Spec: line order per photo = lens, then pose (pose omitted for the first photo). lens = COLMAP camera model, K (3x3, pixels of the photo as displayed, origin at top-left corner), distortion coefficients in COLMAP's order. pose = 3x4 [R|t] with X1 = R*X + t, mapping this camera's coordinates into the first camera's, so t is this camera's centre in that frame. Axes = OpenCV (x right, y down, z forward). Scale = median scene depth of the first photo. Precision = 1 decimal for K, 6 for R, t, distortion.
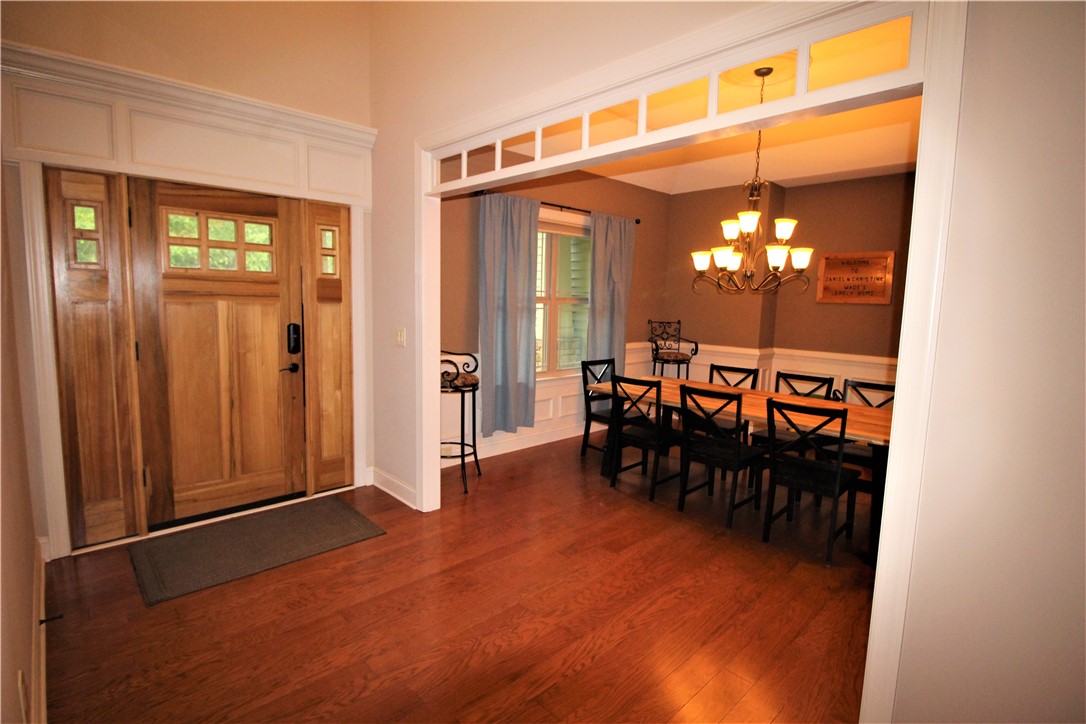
lens RADIAL K [[583.6, 0, 547.8], [0, 583.6, 361.9], [0, 0, 1]] dist [-0.003876, -0.011051]
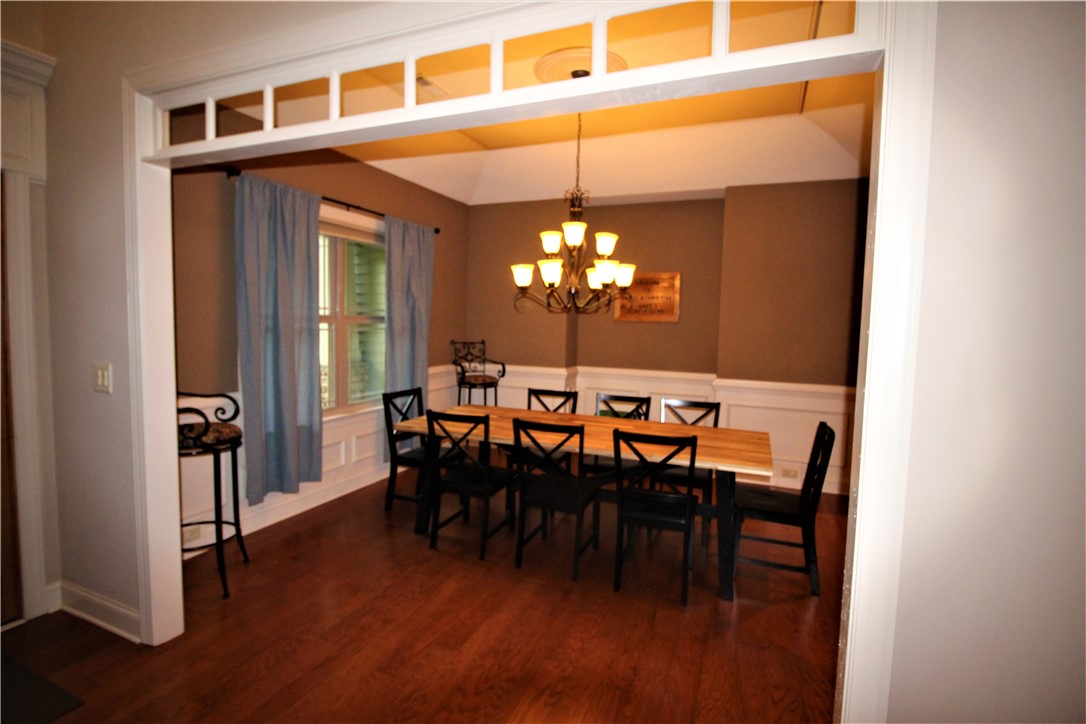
lens RADIAL K [[545.5, 0, 553.7], [0, 545.5, 357.7], [0, 0, 1]] dist [-0.011936, -0.004109]
pose [[0.913464, -0.030029, 0.405811, -0.034565], [0.042763, 0.998835, -0.022347, -0.027029], [-0.404667, 0.037767, 0.913684, 0.225692]]
